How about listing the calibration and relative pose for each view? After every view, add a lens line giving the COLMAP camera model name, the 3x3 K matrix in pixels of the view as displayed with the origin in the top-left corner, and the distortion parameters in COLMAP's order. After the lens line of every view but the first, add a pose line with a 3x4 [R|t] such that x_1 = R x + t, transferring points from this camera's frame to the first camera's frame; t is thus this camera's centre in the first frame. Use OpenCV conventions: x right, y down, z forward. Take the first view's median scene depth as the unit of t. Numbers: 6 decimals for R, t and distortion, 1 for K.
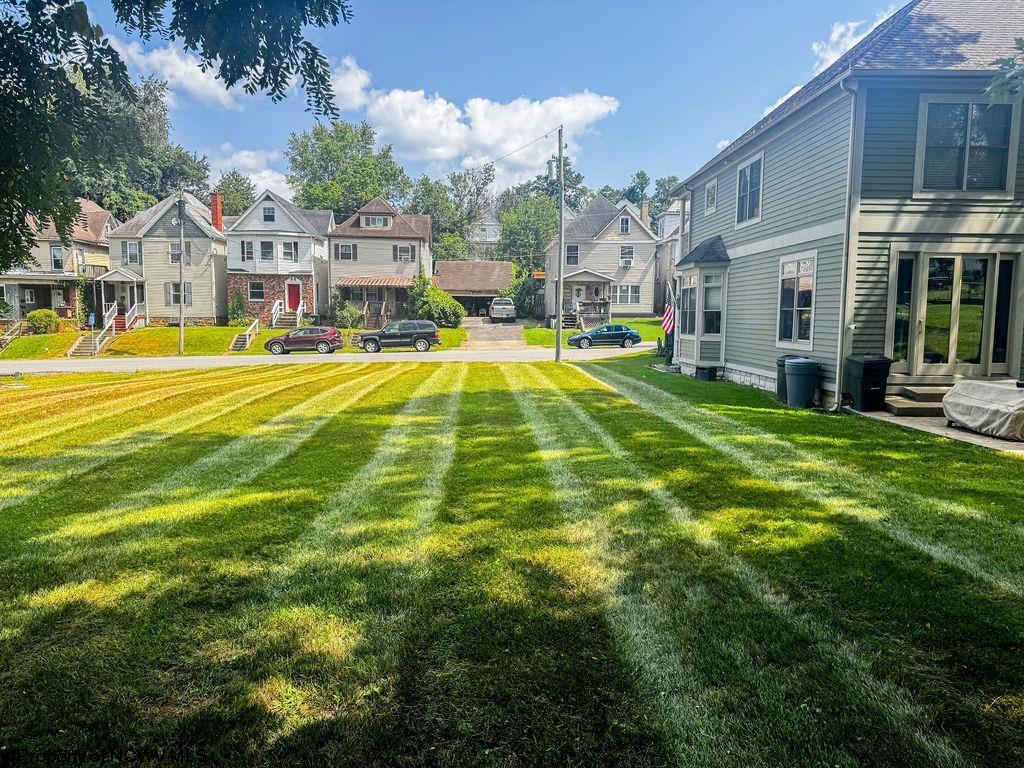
lens RADIAL K [[709.3, 0, 512.0], [0, 709.3, 384.0], [0, 0, 1]] dist [0.078064, -0.139289]
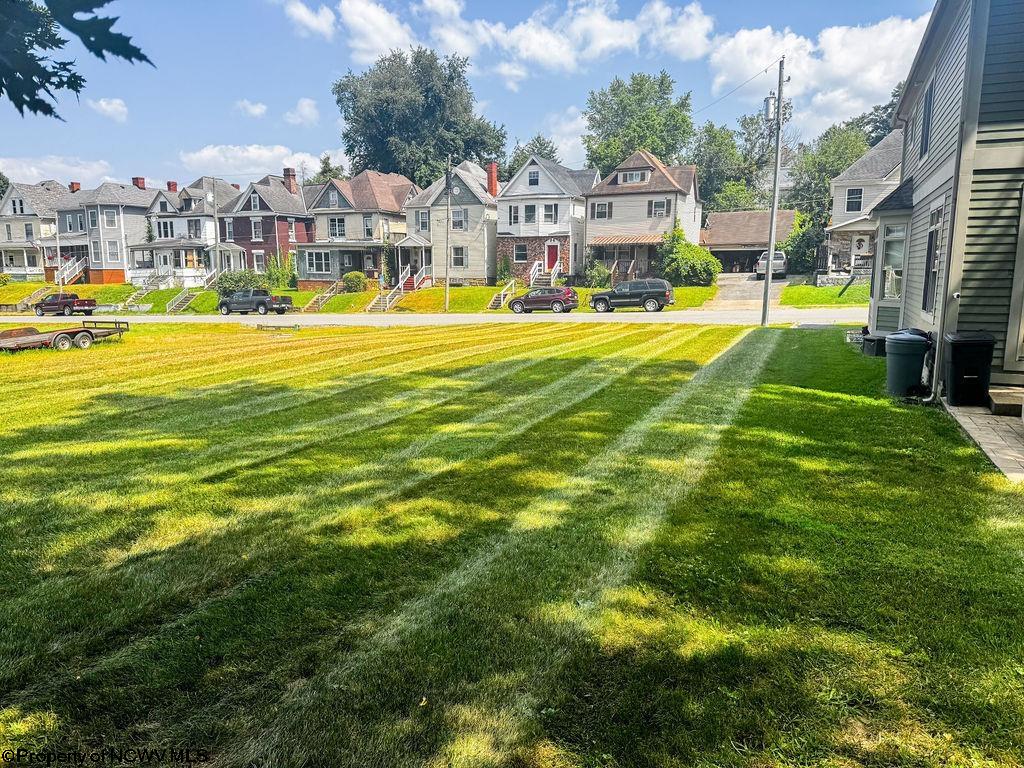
lens RADIAL K [[709.7, 0, 512.0], [0, 709.7, 384.0], [0, 0, 1]] dist [0.100475, -0.138882]
pose [[0.904469, 0.056039, -0.422842, 0.117736], [-0.030192, 0.997257, 0.067586, -0.007008], [0.425469, -0.048363, 0.903680, 0.028174]]
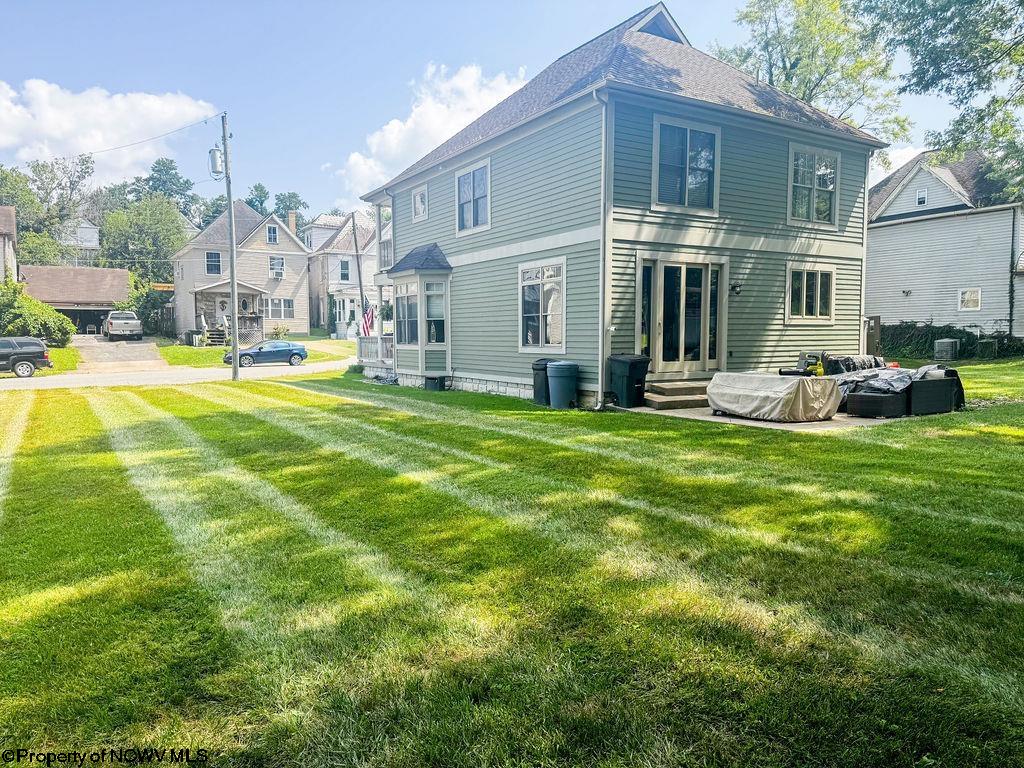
lens RADIAL K [[709.7, 0, 512.0], [0, 709.7, 384.0], [0, 0, 1]] dist [0.100475, -0.138882]
pose [[0.868536, -0.042969, 0.493760, -0.053960], [0.056761, 0.998304, -0.012967, 0.002131], [-0.492365, 0.039289, 0.869501, 0.051904]]
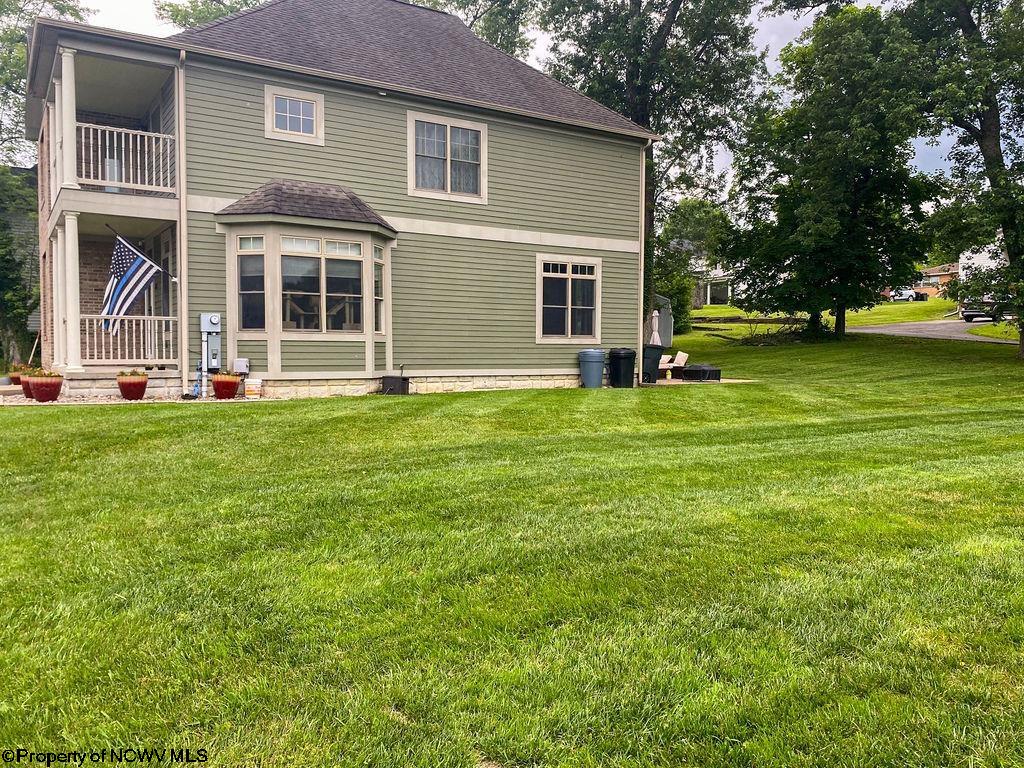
lens RADIAL K [[832.2, 0, 512.5], [0, 832.2, 404.1], [0, 0, 1]] dist [0.058308, -0.071949]
pose [[-0.515811, -0.085990, 0.852376, -0.236034], [0.061851, 0.988616, 0.137163, -0.050461], [-0.854467, 0.123470, -0.504621, 0.632547]]
